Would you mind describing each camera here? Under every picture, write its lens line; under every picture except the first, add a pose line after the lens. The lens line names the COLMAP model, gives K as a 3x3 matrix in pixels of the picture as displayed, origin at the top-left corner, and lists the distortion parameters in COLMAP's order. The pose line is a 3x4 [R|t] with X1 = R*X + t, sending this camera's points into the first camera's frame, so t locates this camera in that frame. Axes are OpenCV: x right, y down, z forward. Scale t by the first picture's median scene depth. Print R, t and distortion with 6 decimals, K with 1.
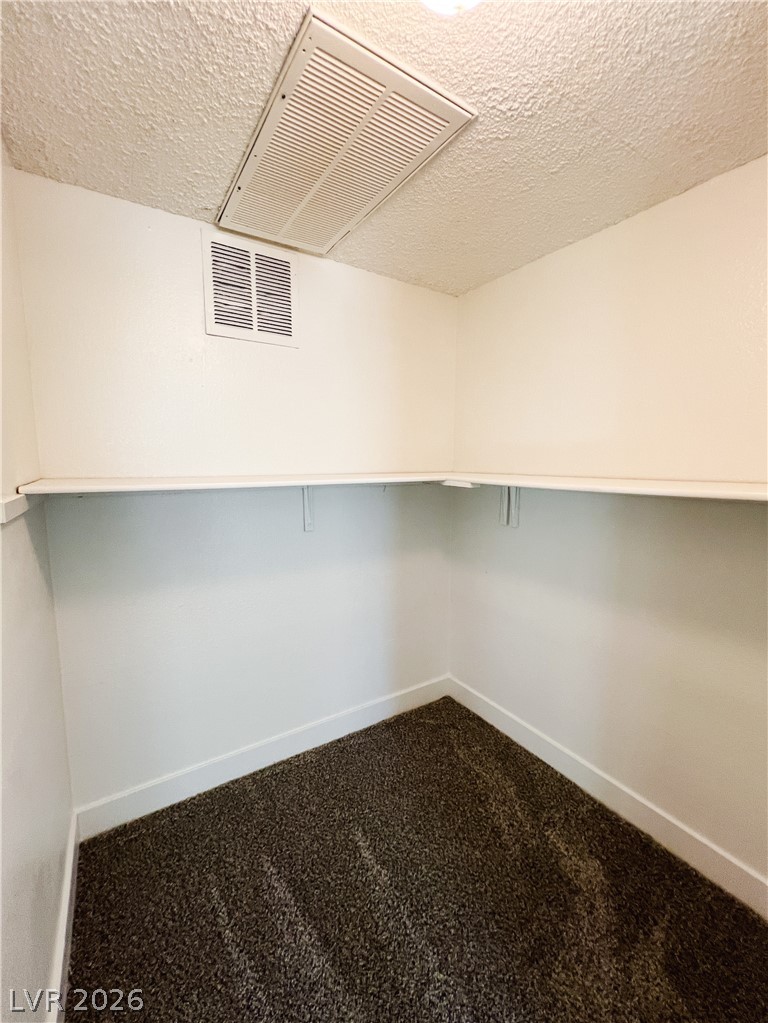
lens RADIAL K [[424.0, 0, 384.6], [0, 424.0, 508.8], [0, 0, 1]] dist [0.002564, 0.000357]
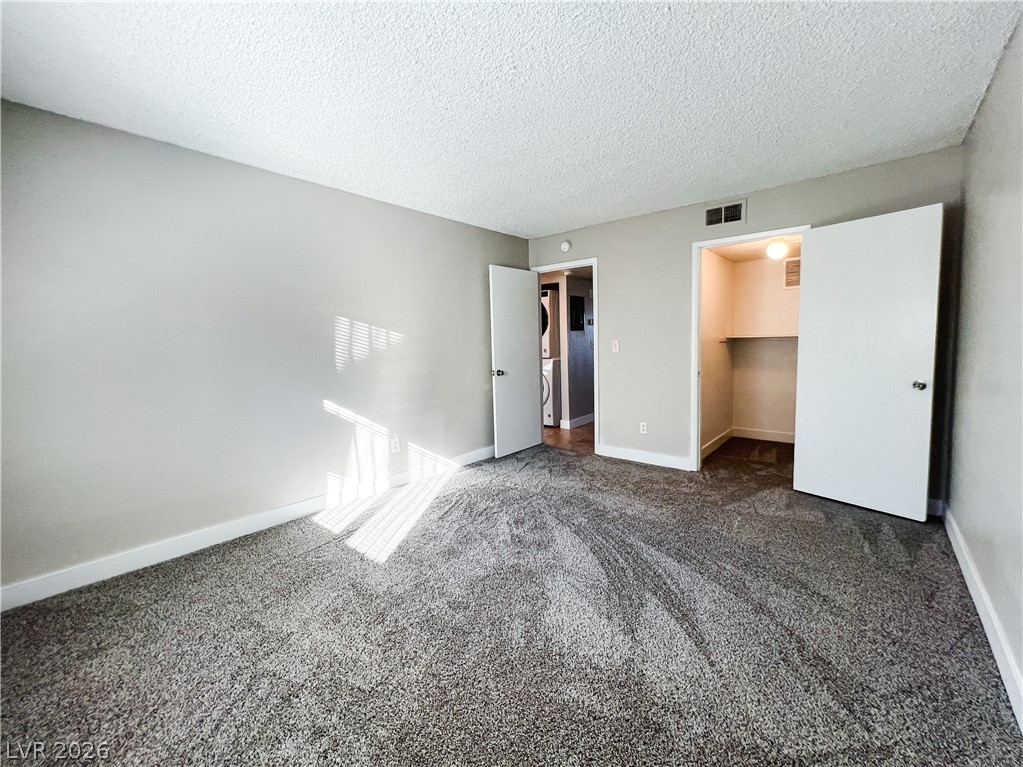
lens RADIAL K [[416.1, 0, 513.9], [0, 416.1, 372.7], [0, 0, 1]] dist [-0.001389, -0.000025]
pose [[0.288818, 0.061766, -0.955389, 1.994312], [-0.087269, 0.995461, 0.037975, 0.258082], [0.953398, 0.072408, 0.292898, -1.767257]]
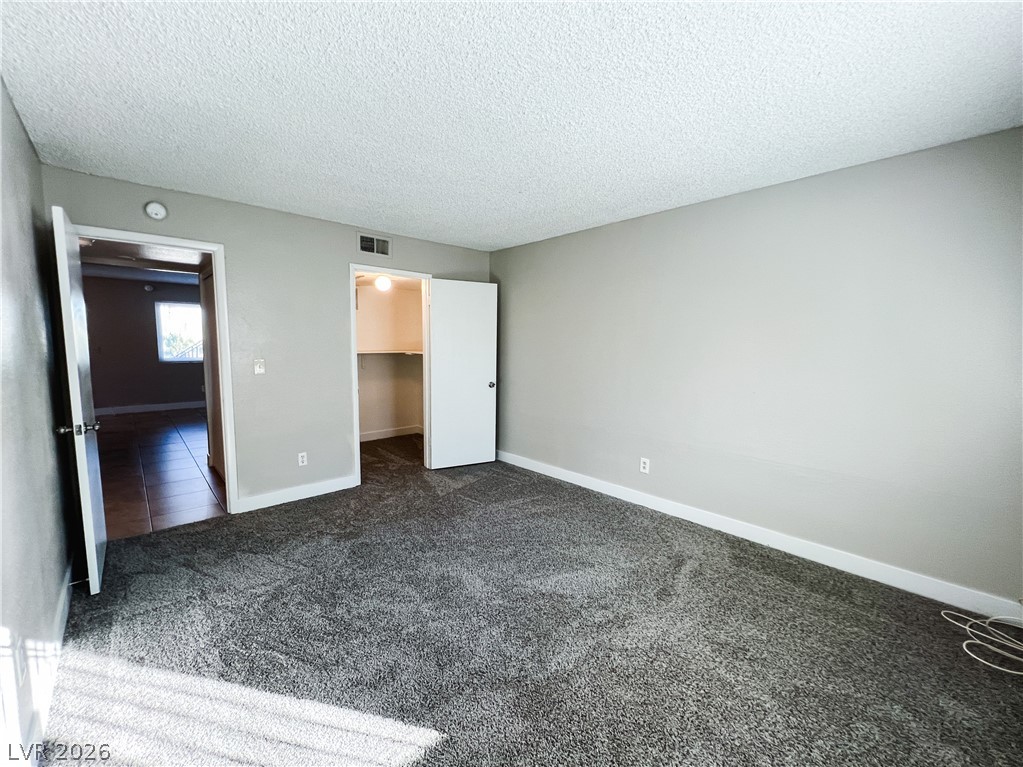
lens RADIAL K [[418.9, 0, 510.0], [0, 418.9, 383.8], [0, 0, 1]] dist [0.001516, 0.000484]
pose [[0.985430, -0.012024, 0.169654, 0.444931], [0.015186, 0.999734, -0.017354, 0.276339], [-0.169401, 0.019677, 0.985351, -2.699982]]
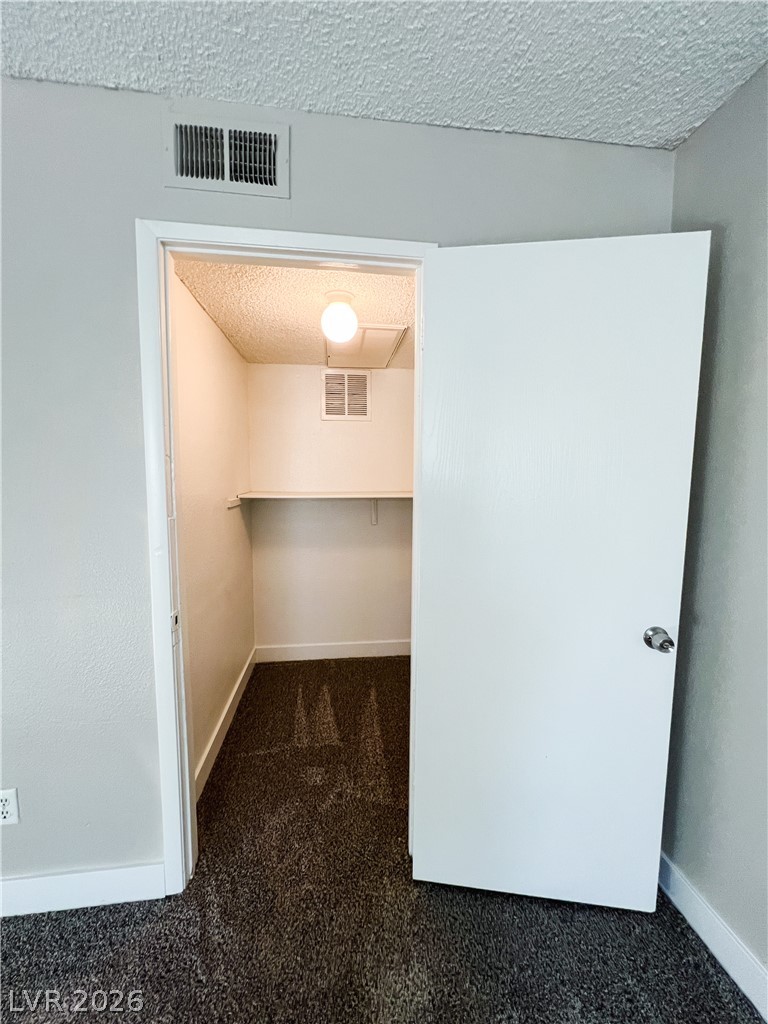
lens RADIAL K [[419.3, 0, 386.6], [0, 419.3, 512.7], [0, 0, 1]] dist [0.001516, 0.000484]
pose [[0.899488, 0.043025, -0.434823, 0.708226], [-0.055281, 0.998349, -0.015570, 0.029875], [0.433435, 0.038043, 0.900381, -0.596649]]
